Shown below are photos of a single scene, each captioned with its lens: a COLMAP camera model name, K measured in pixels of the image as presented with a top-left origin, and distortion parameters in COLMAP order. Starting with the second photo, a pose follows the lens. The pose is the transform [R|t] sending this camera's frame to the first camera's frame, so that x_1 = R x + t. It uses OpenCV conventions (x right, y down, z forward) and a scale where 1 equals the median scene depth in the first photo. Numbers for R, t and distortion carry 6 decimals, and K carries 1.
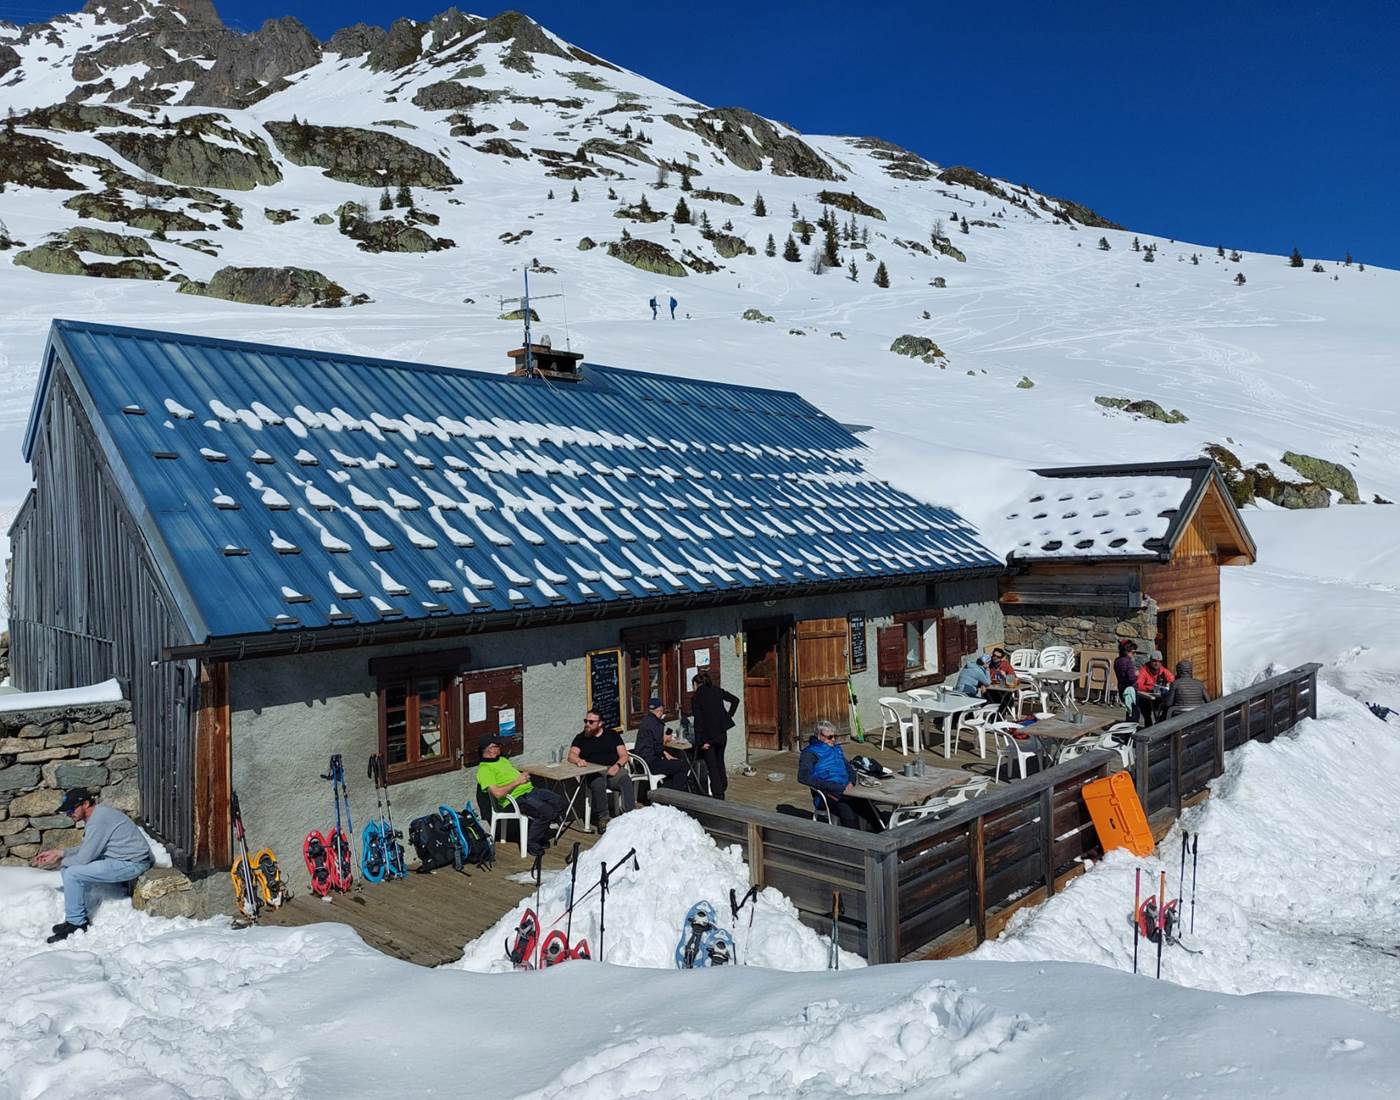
lens RADIAL K [[1090.0, 0, 695.0], [0, 1090.0, 543.8], [0, 0, 1]] dist [0.058630, -0.042862]
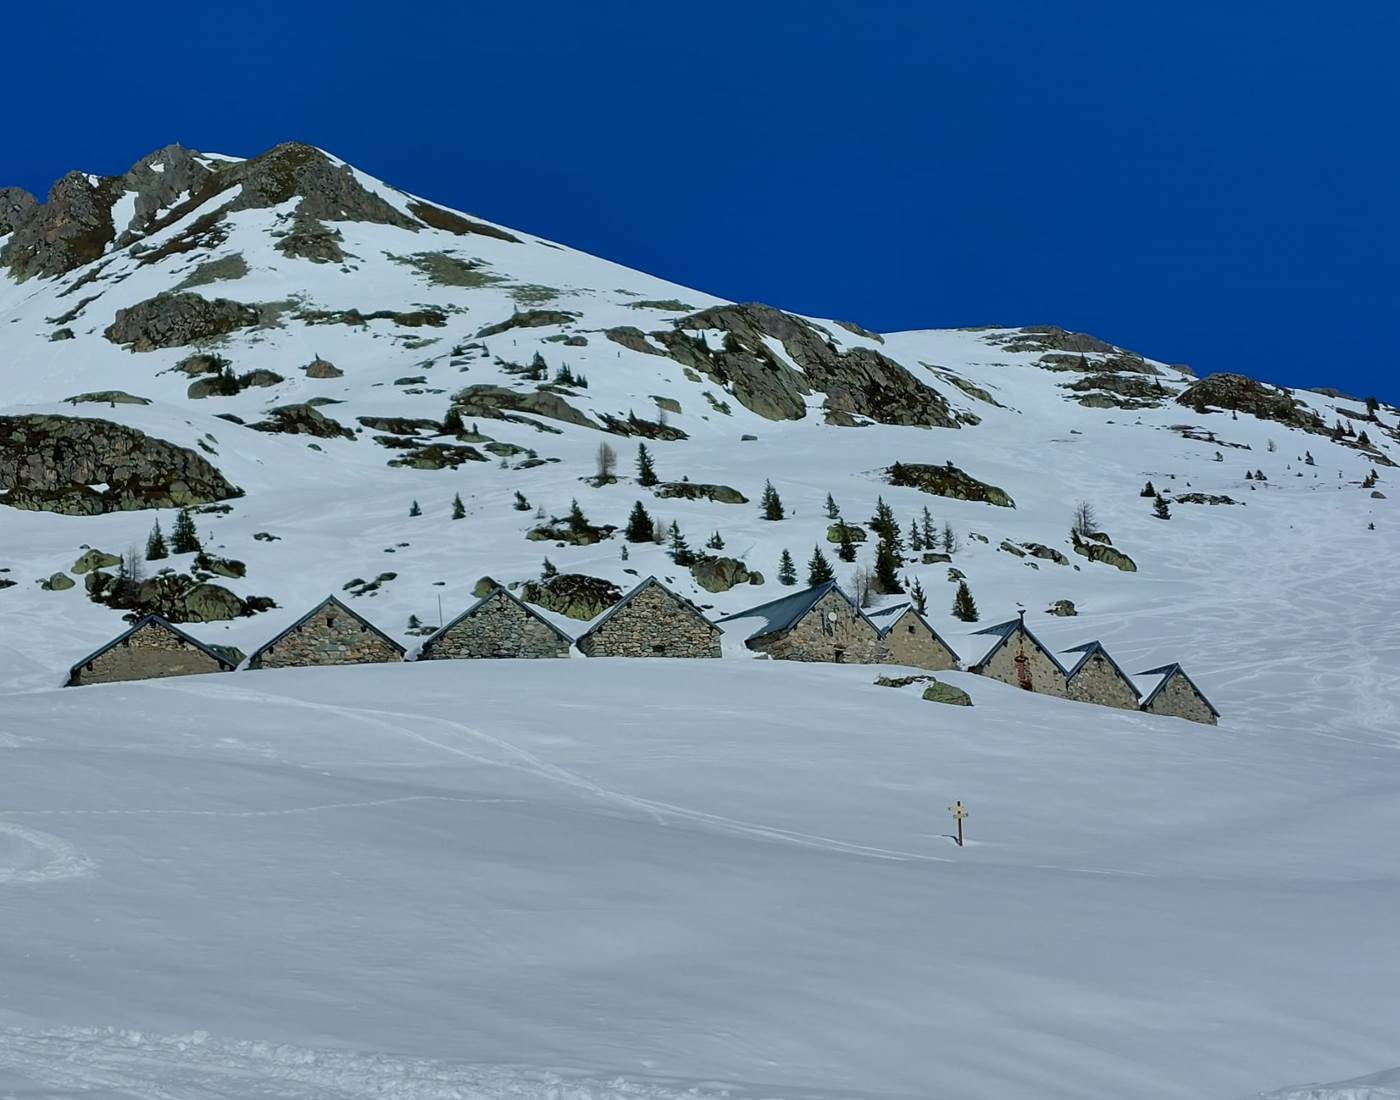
lens RADIAL K [[1090.0, 0, 695.5], [0, 1090.0, 549.6], [0, 0, 1]] dist [0.058630, -0.042862]
pose [[0.995517, -0.066554, 0.067205, -0.026804], [0.083573, 0.951672, -0.295526, -0.129469], [-0.044289, 0.299818, 0.952968, 0.509019]]
